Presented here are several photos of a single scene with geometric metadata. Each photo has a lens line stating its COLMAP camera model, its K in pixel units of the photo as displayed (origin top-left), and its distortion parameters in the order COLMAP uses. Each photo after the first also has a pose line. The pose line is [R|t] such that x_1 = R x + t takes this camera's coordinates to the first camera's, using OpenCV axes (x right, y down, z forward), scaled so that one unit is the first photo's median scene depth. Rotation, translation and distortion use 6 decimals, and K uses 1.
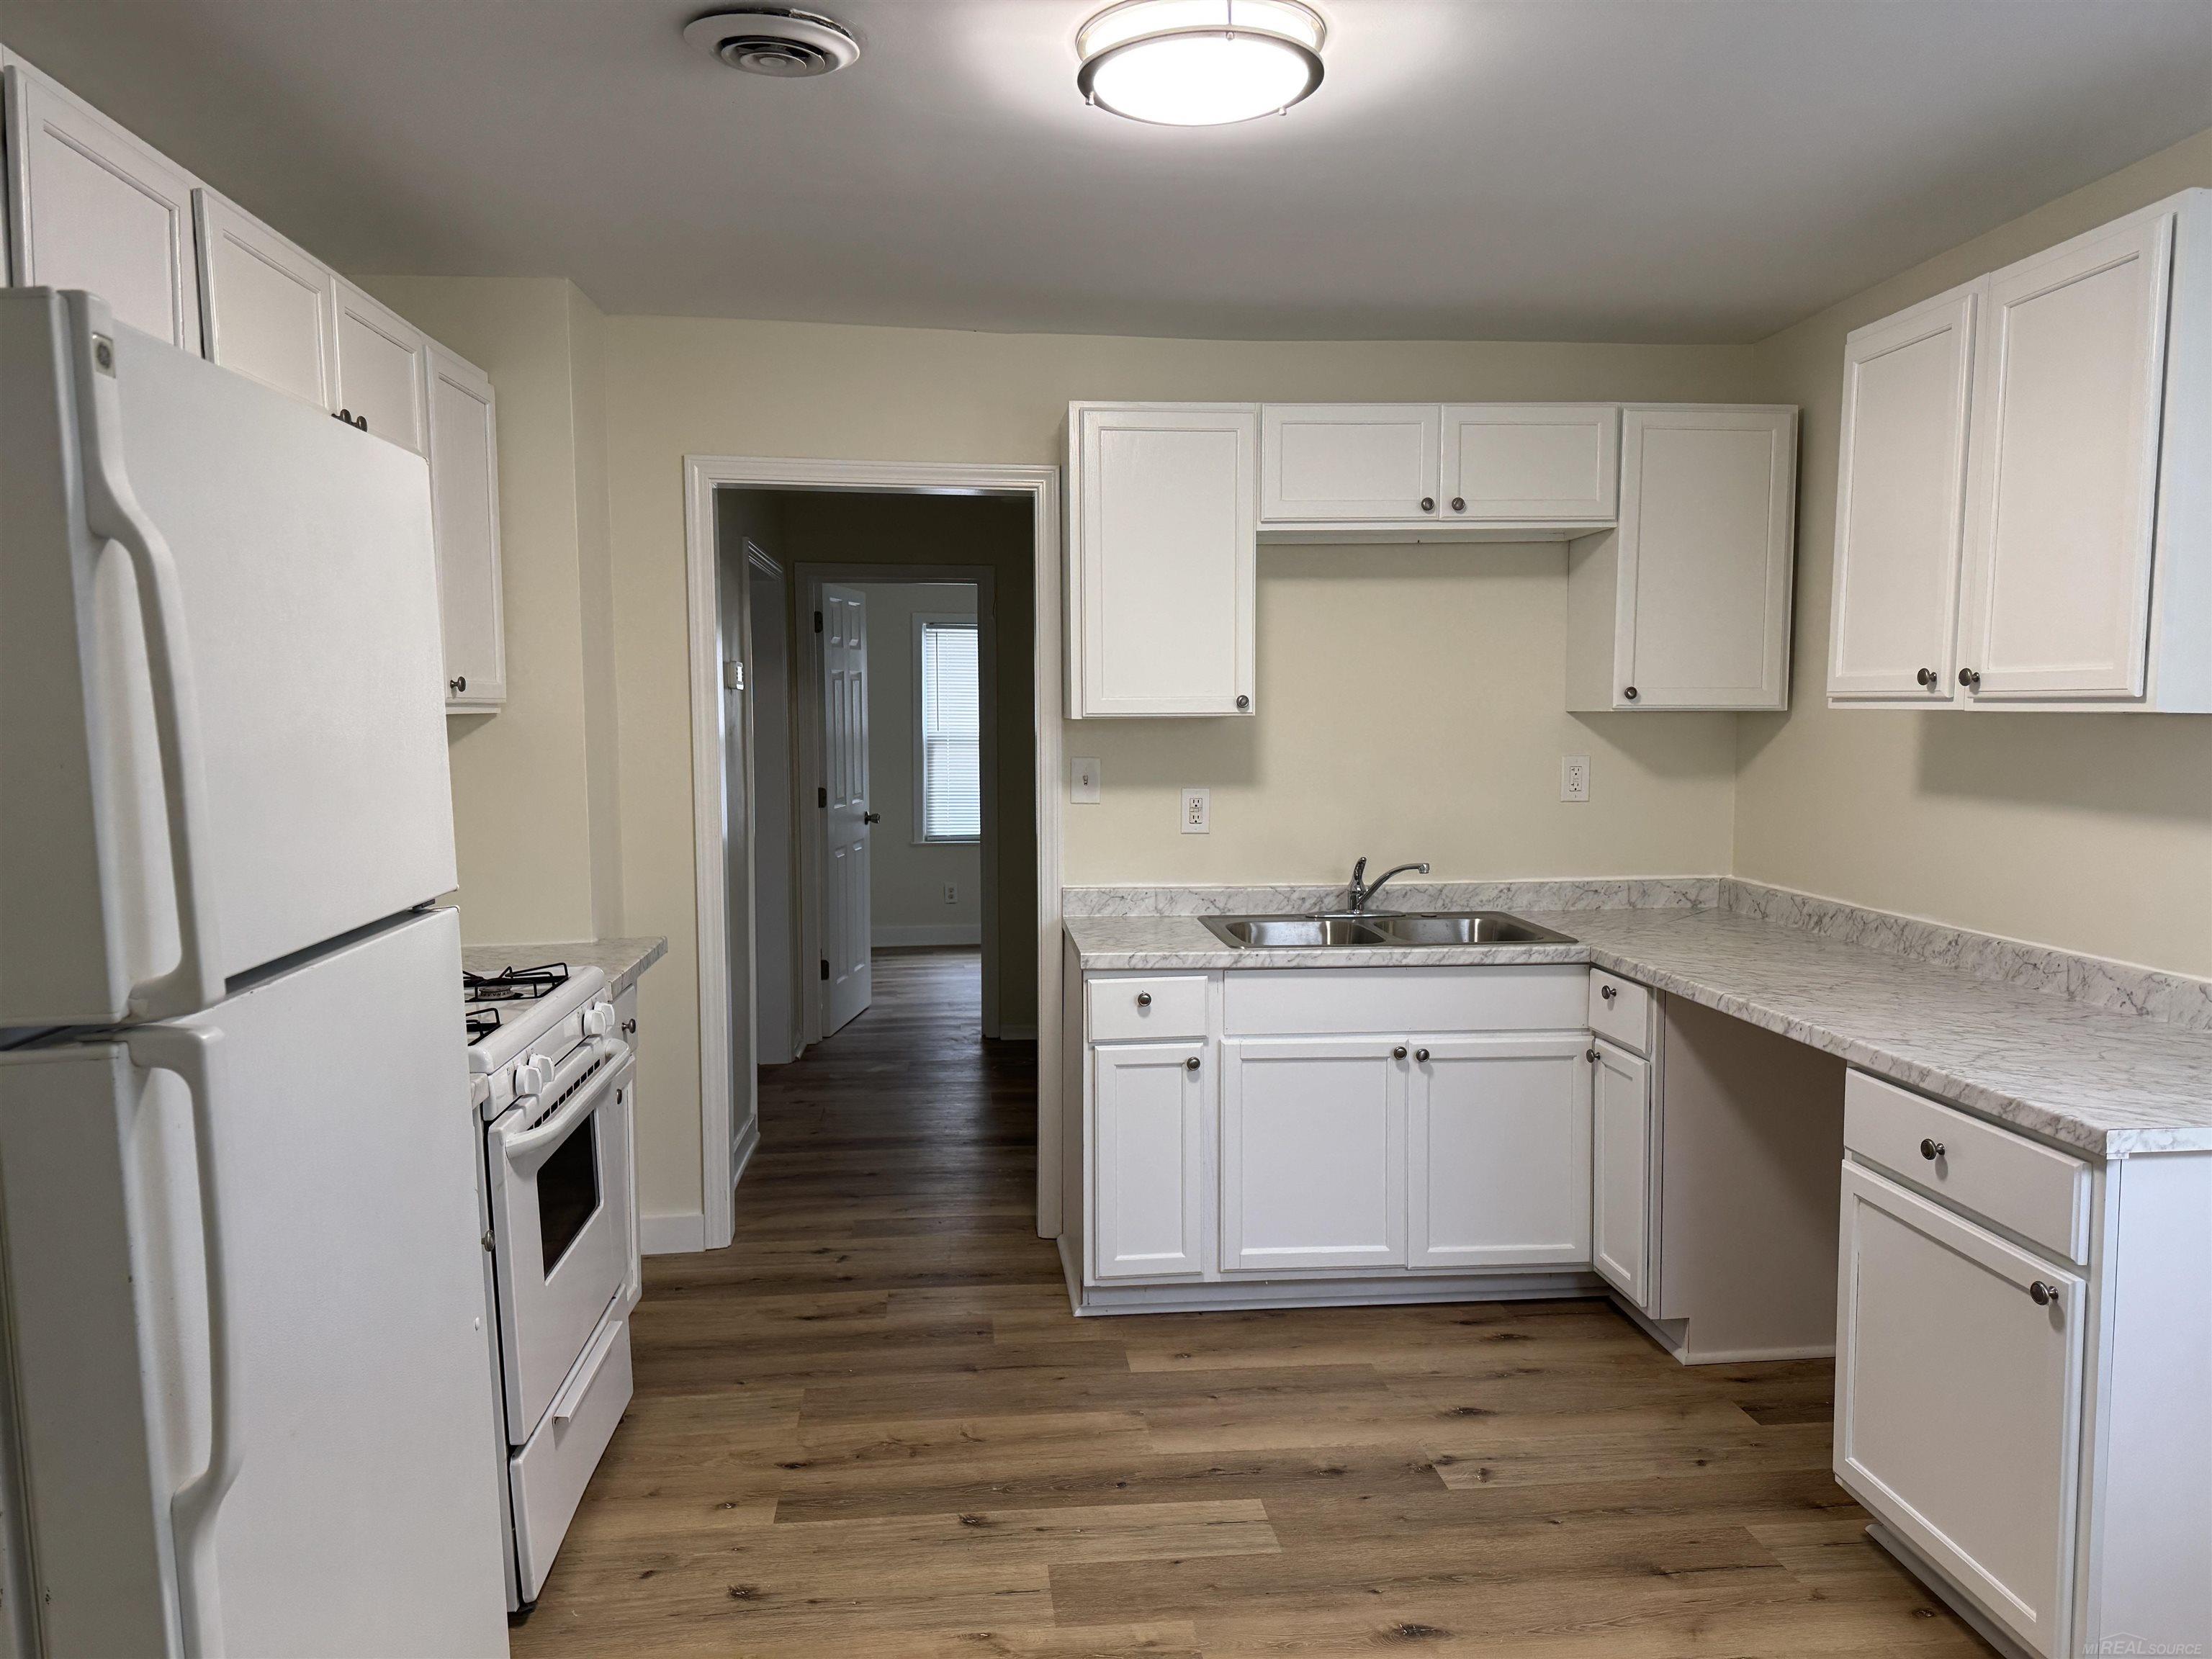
lens RADIAL K [[1578.9, 0, 1098.6], [0, 1578.9, 823.4], [0, 0, 1]] dist [0.054099, -0.058575]
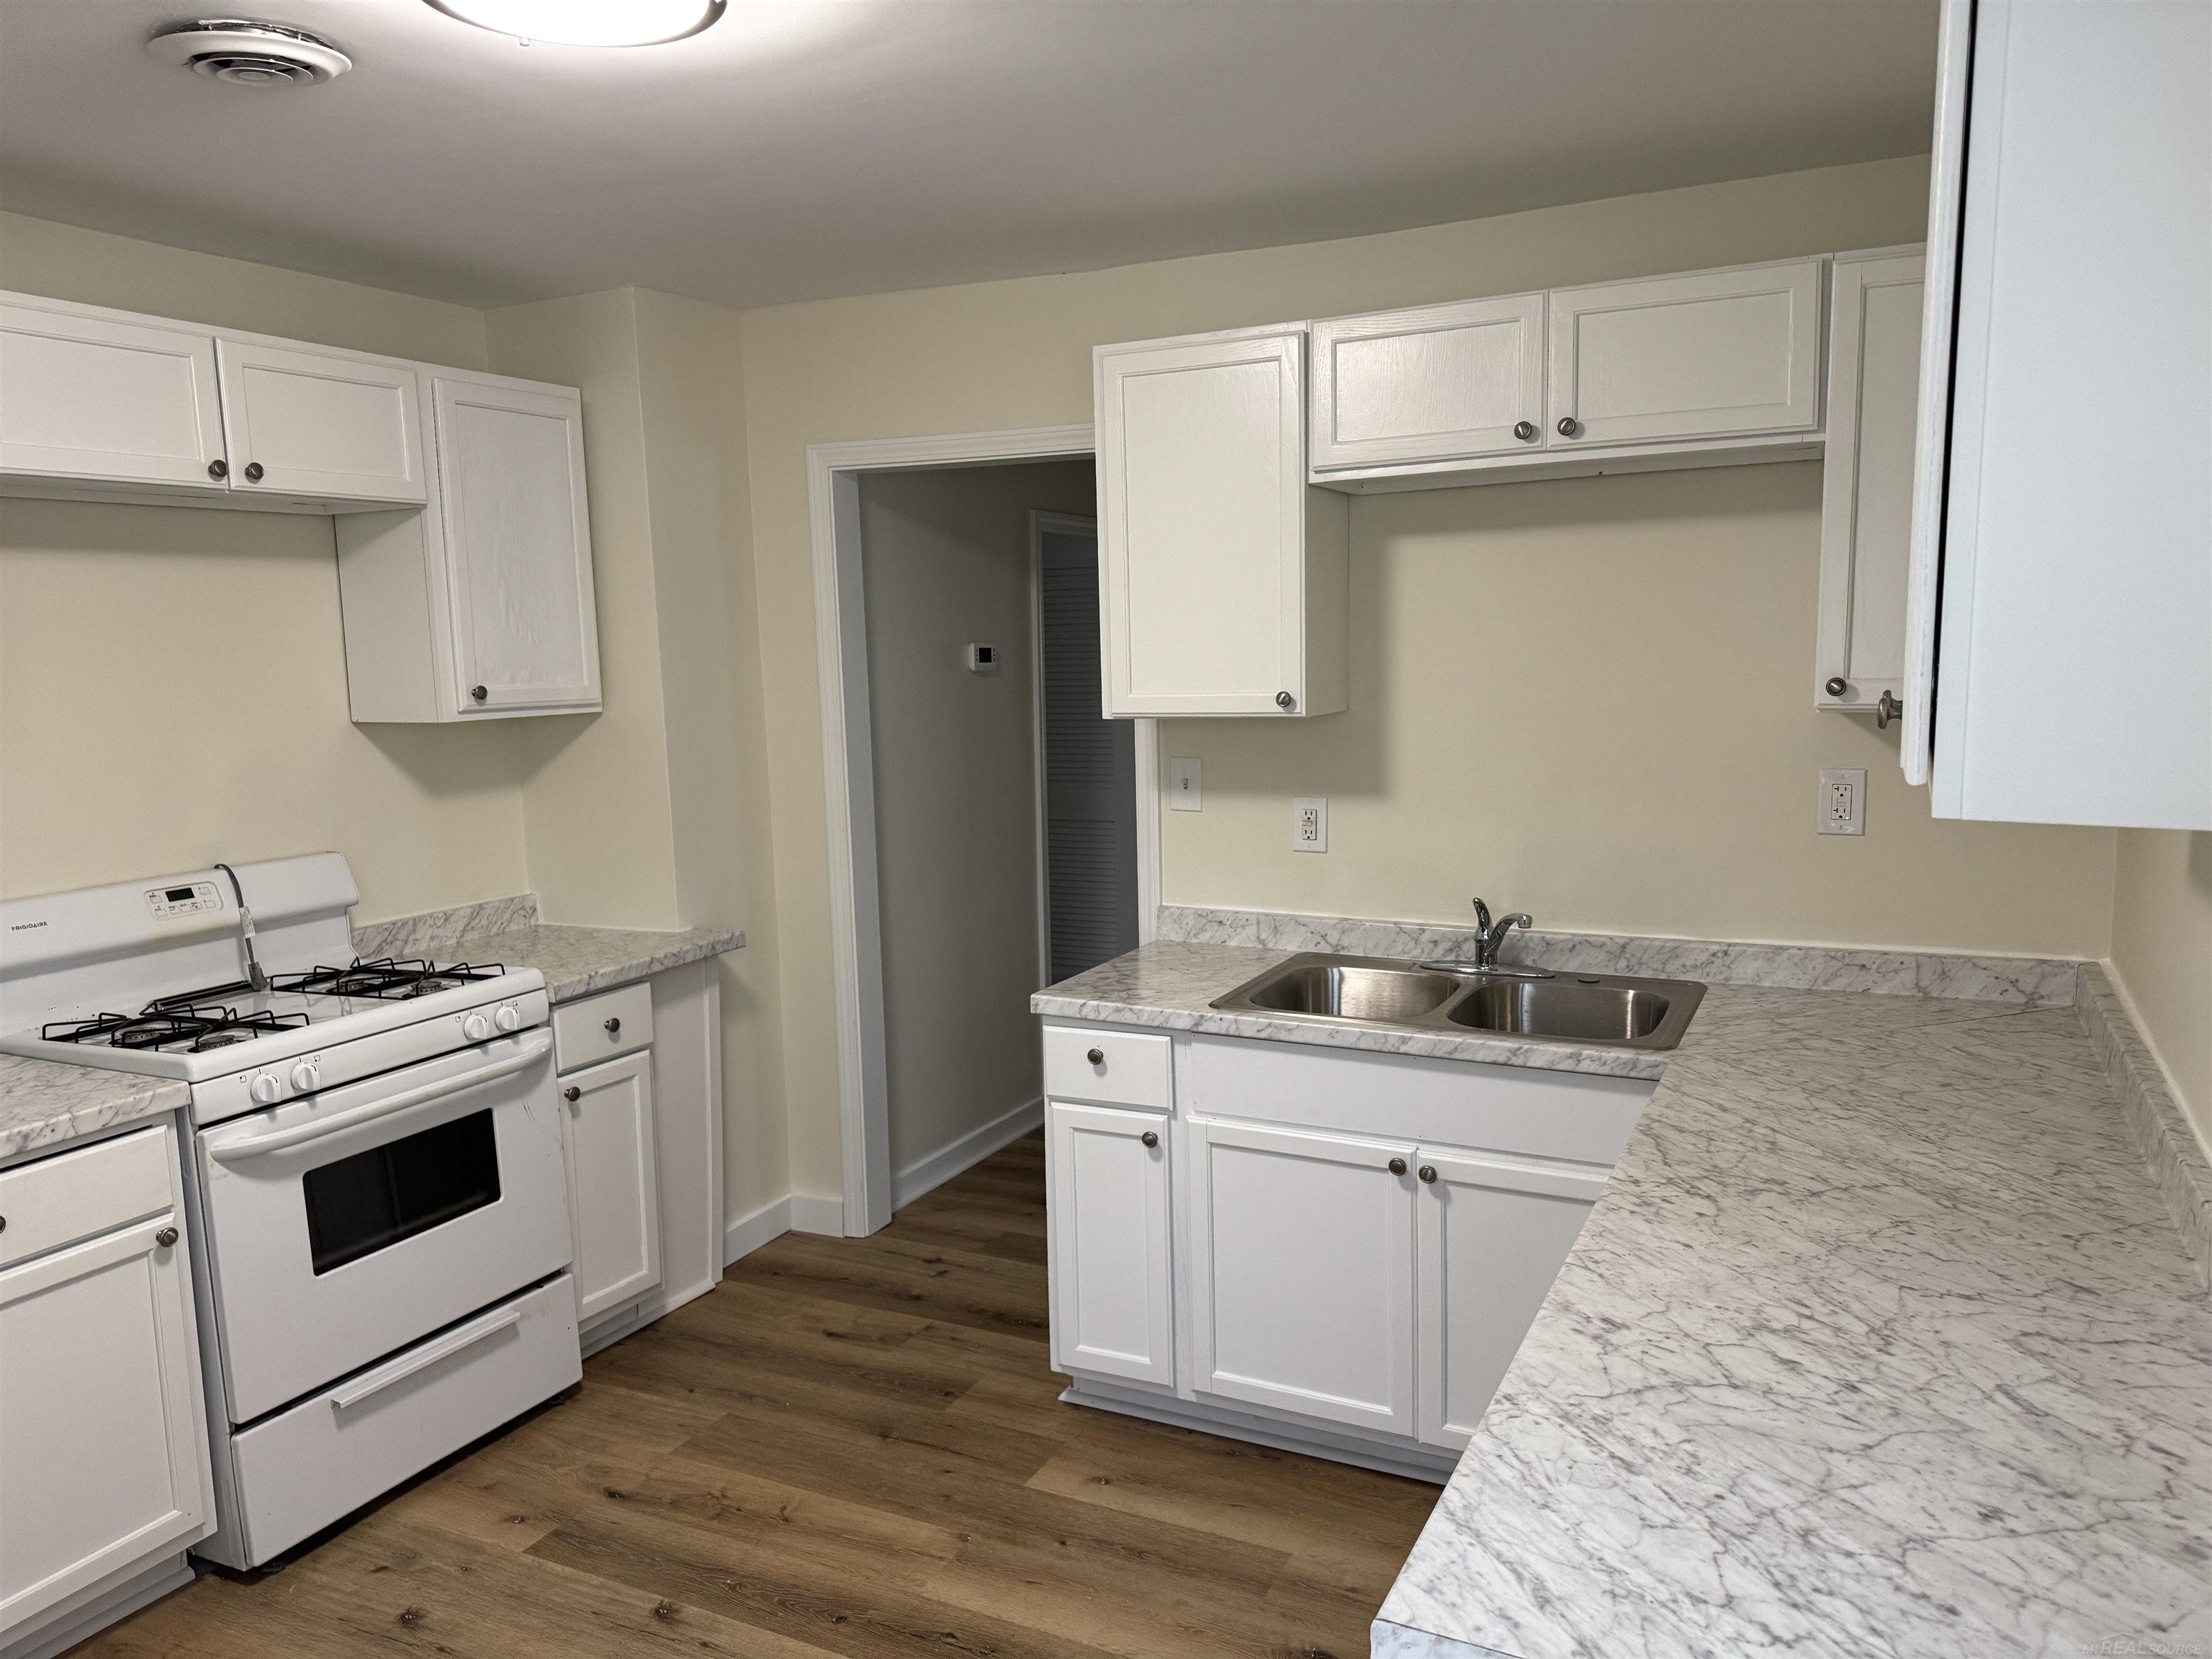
lens RADIAL K [[1578.9, 0, 1105.5], [0, 1578.9, 823.5], [0, 0, 1]] dist [0.054099, -0.058575]
pose [[0.845358, 0.047824, -0.532055, 0.506519], [-0.020263, 0.998139, 0.057522, -0.066223], [0.533815, -0.037846, 0.844754, 0.304466]]
